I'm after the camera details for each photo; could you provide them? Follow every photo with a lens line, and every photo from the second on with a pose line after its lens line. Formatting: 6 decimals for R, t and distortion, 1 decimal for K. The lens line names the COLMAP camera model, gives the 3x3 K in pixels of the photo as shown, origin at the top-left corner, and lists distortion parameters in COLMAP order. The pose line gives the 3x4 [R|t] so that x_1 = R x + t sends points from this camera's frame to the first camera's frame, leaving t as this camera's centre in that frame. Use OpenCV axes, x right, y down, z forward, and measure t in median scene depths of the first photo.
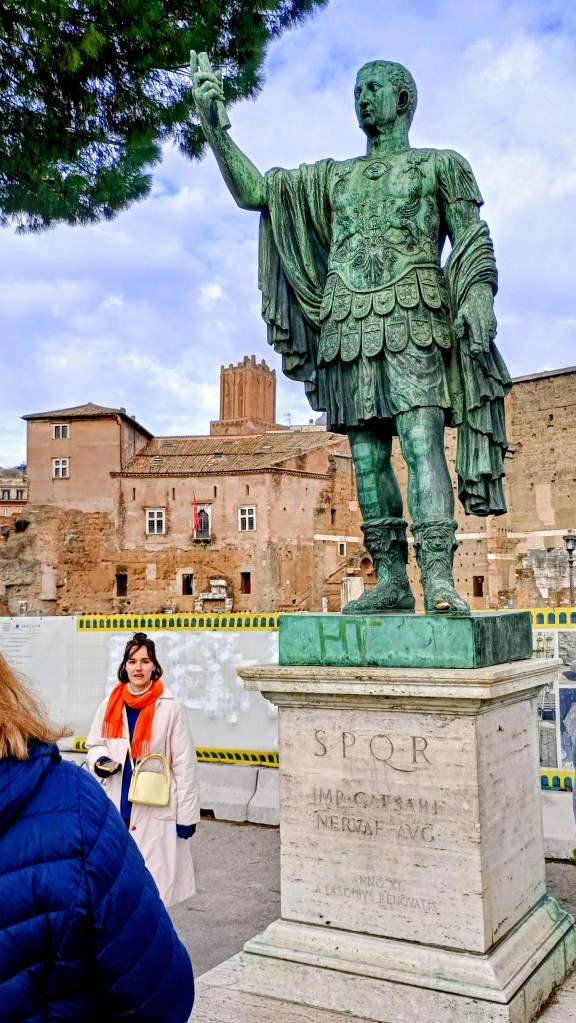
lens RADIAL K [[880.0, 0, 246.6], [0, 880.0, 526.2], [0, 0, 1]] dist [0.037248, -0.021898]
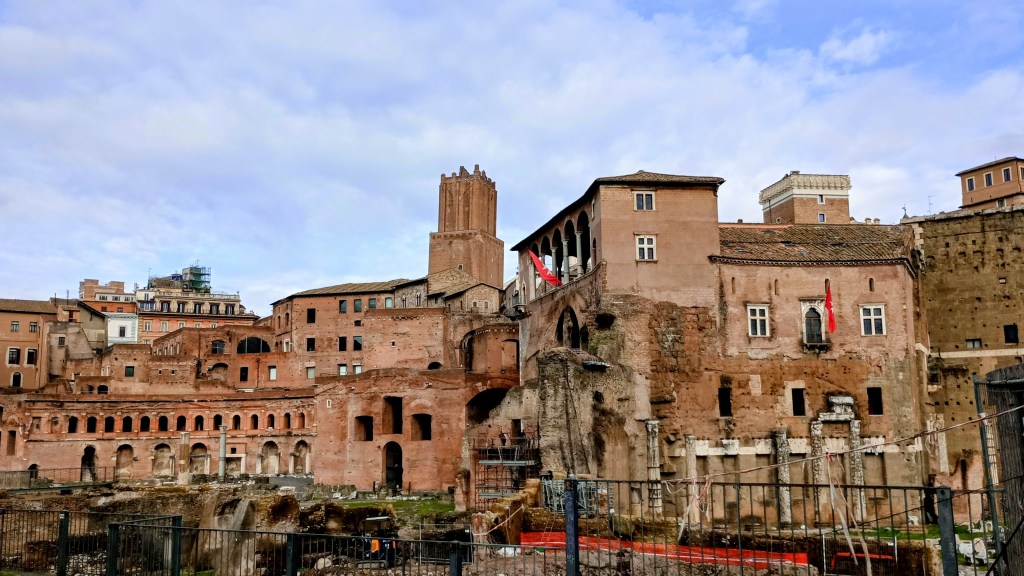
lens RADIAL K [[880.9, 0, 512.6], [0, 880.9, 291.1], [0, 0, 1]] dist [0.037248, -0.021898]
pose [[0.977192, 0.035649, 0.209344, -0.486352], [-0.020323, 0.996983, -0.074909, 0.031807], [-0.211383, 0.068946, 0.974968, 0.277287]]
